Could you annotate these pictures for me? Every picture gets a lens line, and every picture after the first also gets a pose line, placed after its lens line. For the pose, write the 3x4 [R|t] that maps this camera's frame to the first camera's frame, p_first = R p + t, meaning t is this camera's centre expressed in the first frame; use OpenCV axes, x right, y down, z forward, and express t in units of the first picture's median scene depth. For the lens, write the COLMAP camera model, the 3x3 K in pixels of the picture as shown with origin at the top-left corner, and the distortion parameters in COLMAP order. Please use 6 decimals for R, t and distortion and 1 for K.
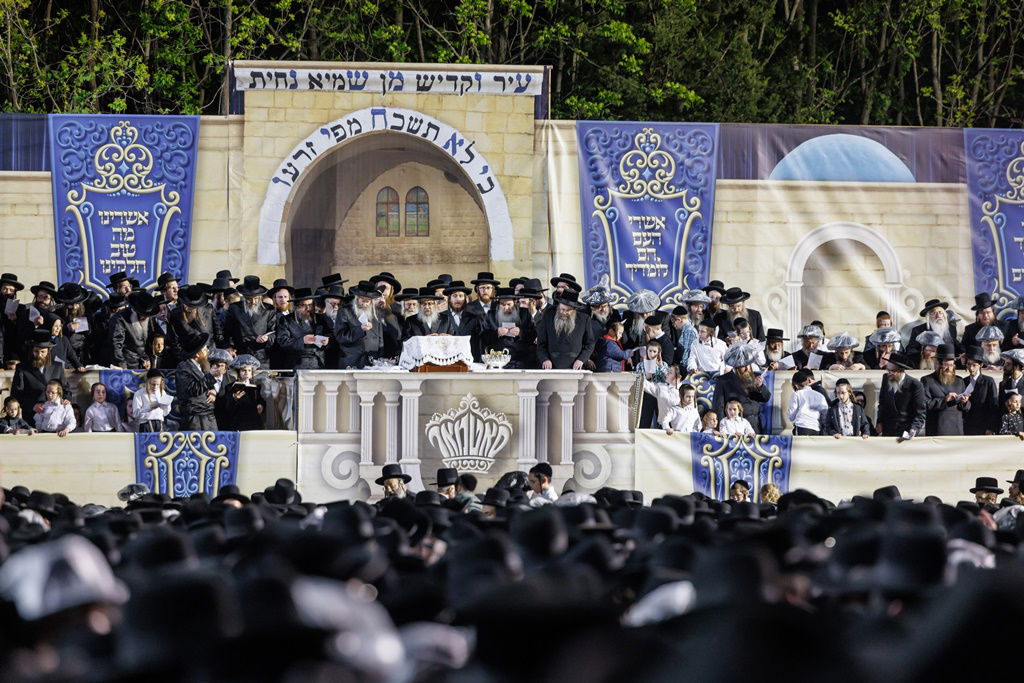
lens RADIAL K [[7554.3, 0, 502.1], [0, 7554.3, 341.1], [0, 0, 1]] dist [0.071851, 0.000000]
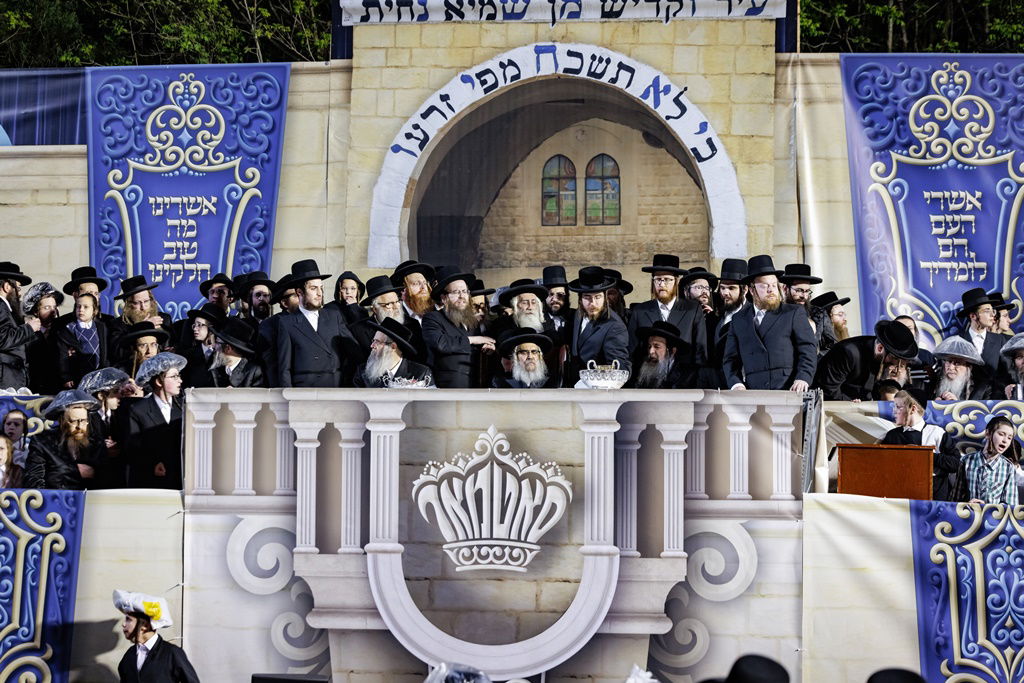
lens RADIAL K [[2231.3, 0, 515.3], [0, 2231.3, 343.2], [0, 0, 1]] dist [-0.057634, 0.000000]
pose [[0.921186, -0.024051, -0.388378, 0.061395], [-0.006331, 0.997030, -0.076758, 0.012903], [0.389071, 0.073167, 0.918298, 0.817788]]
